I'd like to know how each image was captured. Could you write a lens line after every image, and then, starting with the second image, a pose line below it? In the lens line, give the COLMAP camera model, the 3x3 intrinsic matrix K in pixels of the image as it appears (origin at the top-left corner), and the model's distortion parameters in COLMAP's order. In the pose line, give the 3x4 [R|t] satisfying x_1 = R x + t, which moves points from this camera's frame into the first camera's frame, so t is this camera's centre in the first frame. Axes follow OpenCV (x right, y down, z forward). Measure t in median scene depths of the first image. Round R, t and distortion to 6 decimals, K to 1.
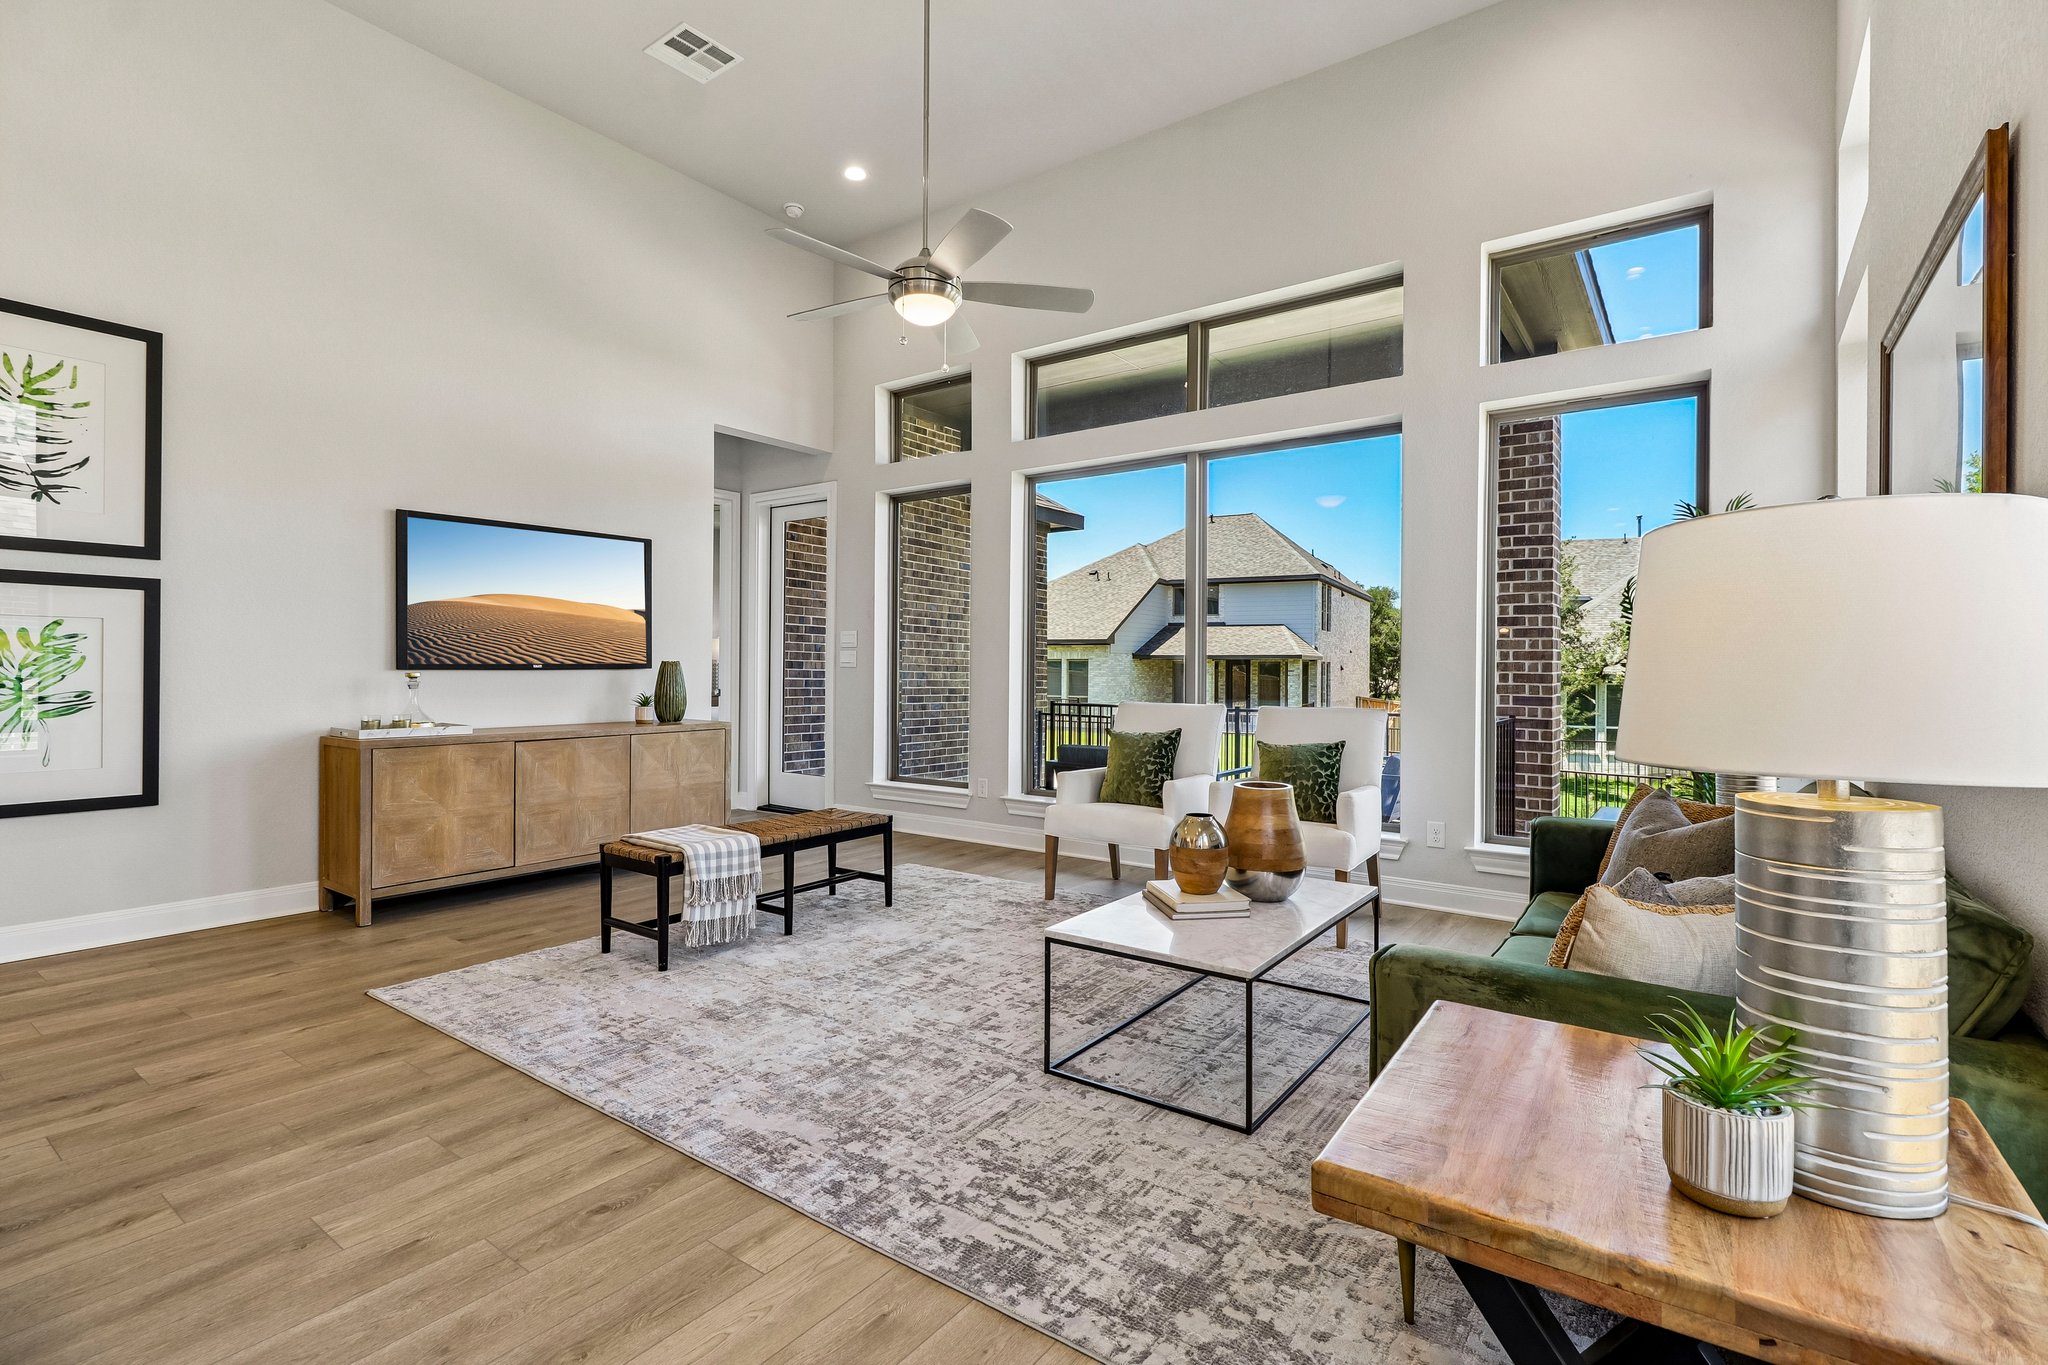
lens RADIAL K [[943.1, 0, 1020.1], [0, 943.1, 668.8], [0, 0, 1]] dist [0.001476, -0.001186]
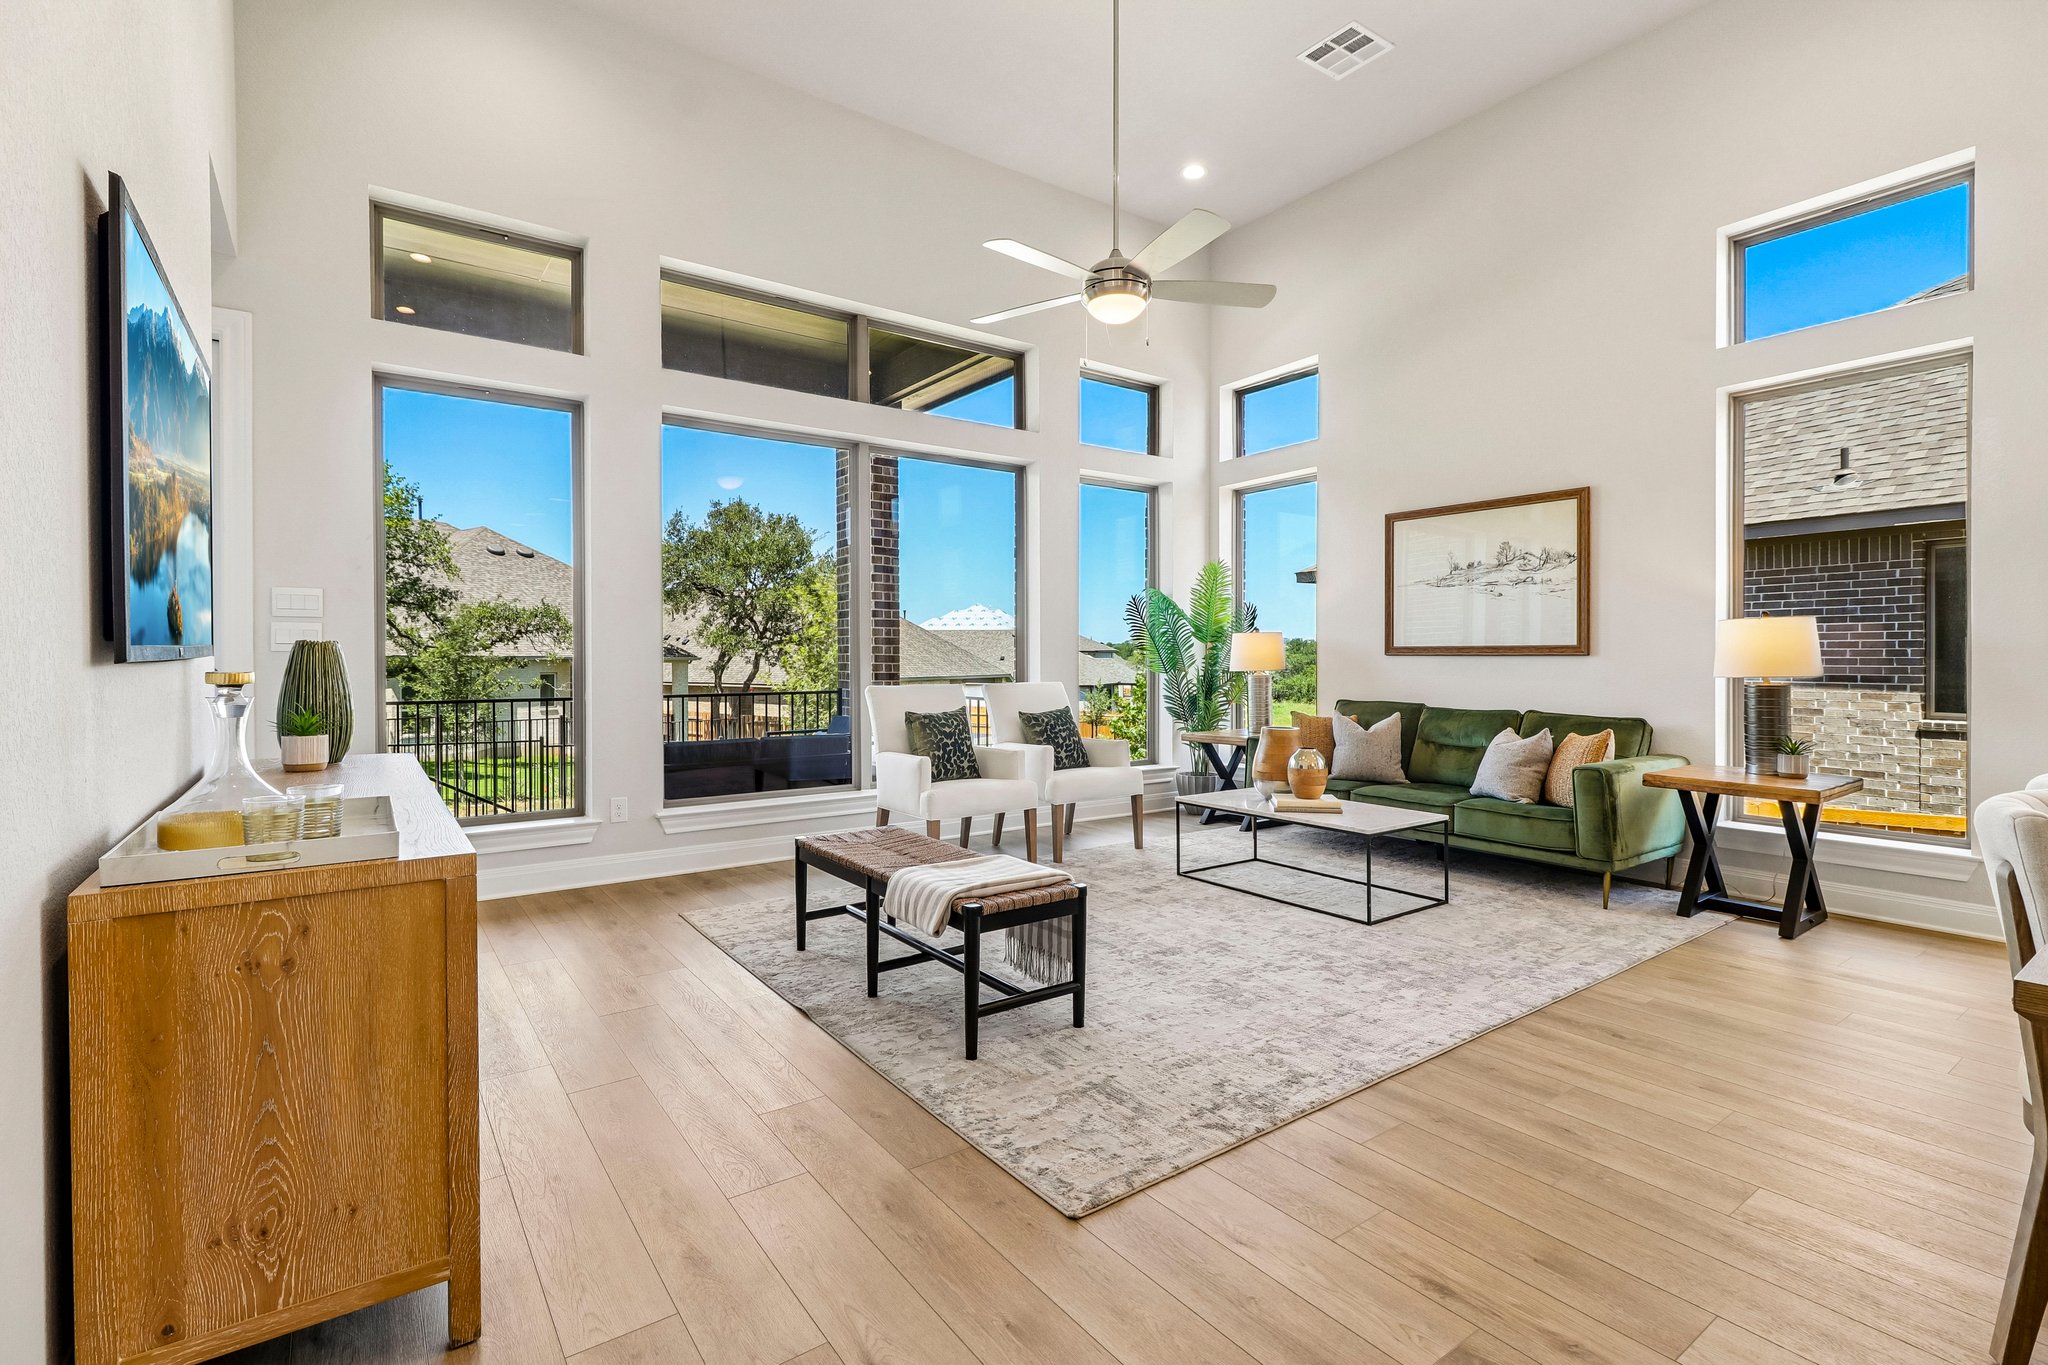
lens RADIAL K [[943.1, 0, 1020.1], [0, 943.1, 668.8], [0, 0, 1]] dist [0.001476, -0.001186]
pose [[0.313741, -0.019712, 0.949304, -1.043516], [0.000764, 0.999789, 0.020508, -0.004631], [-0.949508, -0.005709, 0.313690, 0.714490]]
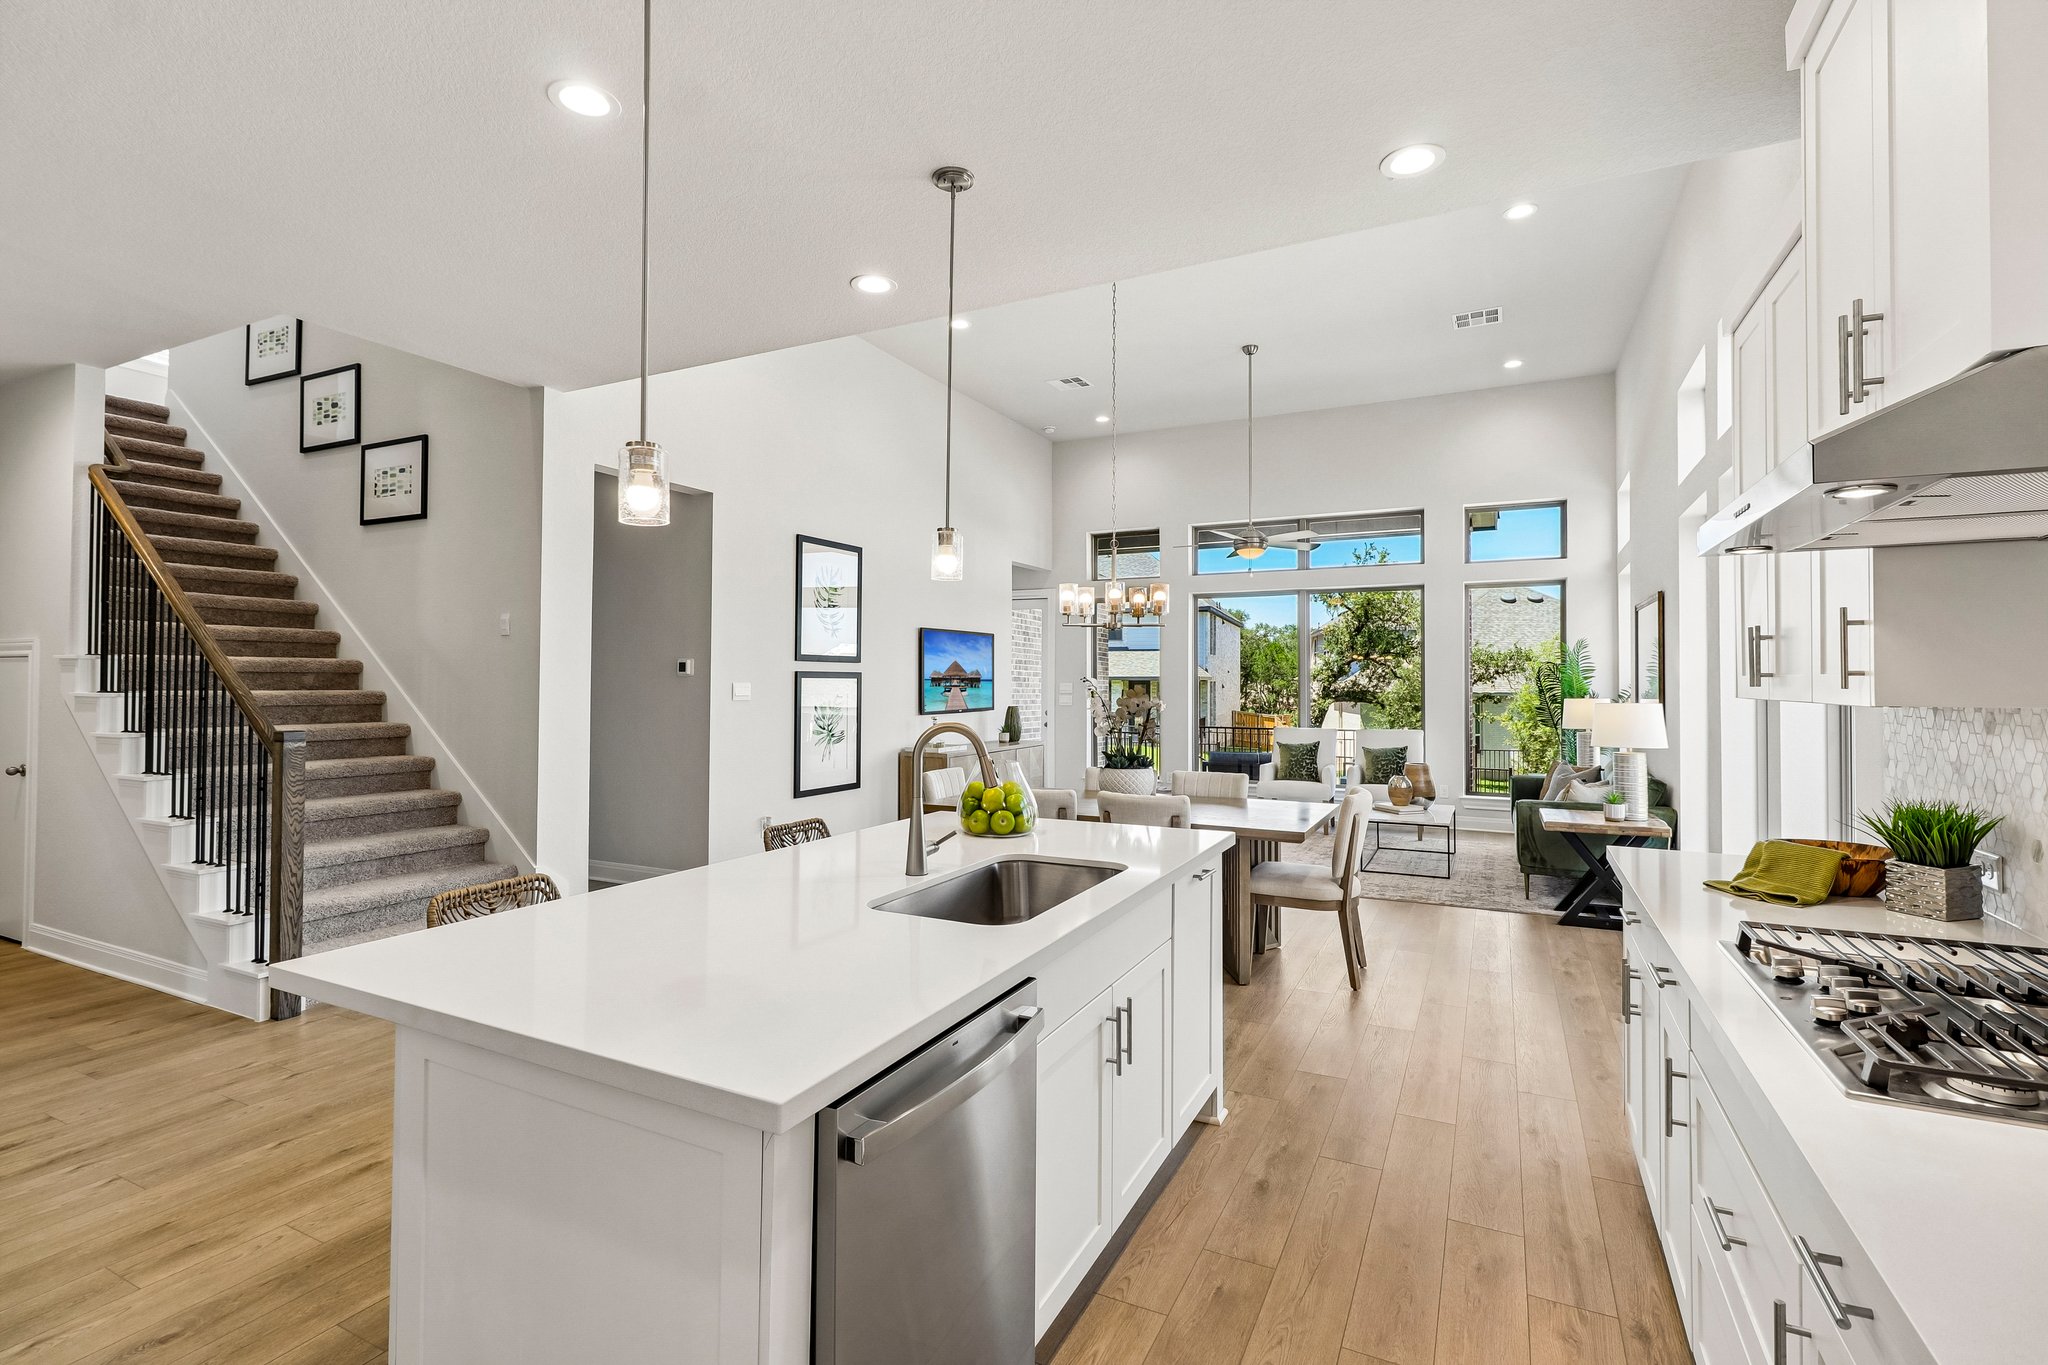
lens RADIAL K [[943.1, 0, 1020.1], [0, 943.1, 668.8], [0, 0, 1]] dist [0.001476, -0.001186]
pose [[0.987248, -0.002848, 0.159164, -0.910497], [0.005227, 0.999881, -0.014530, -0.073820], [-0.159104, 0.015176, 0.987145, -1.002750]]
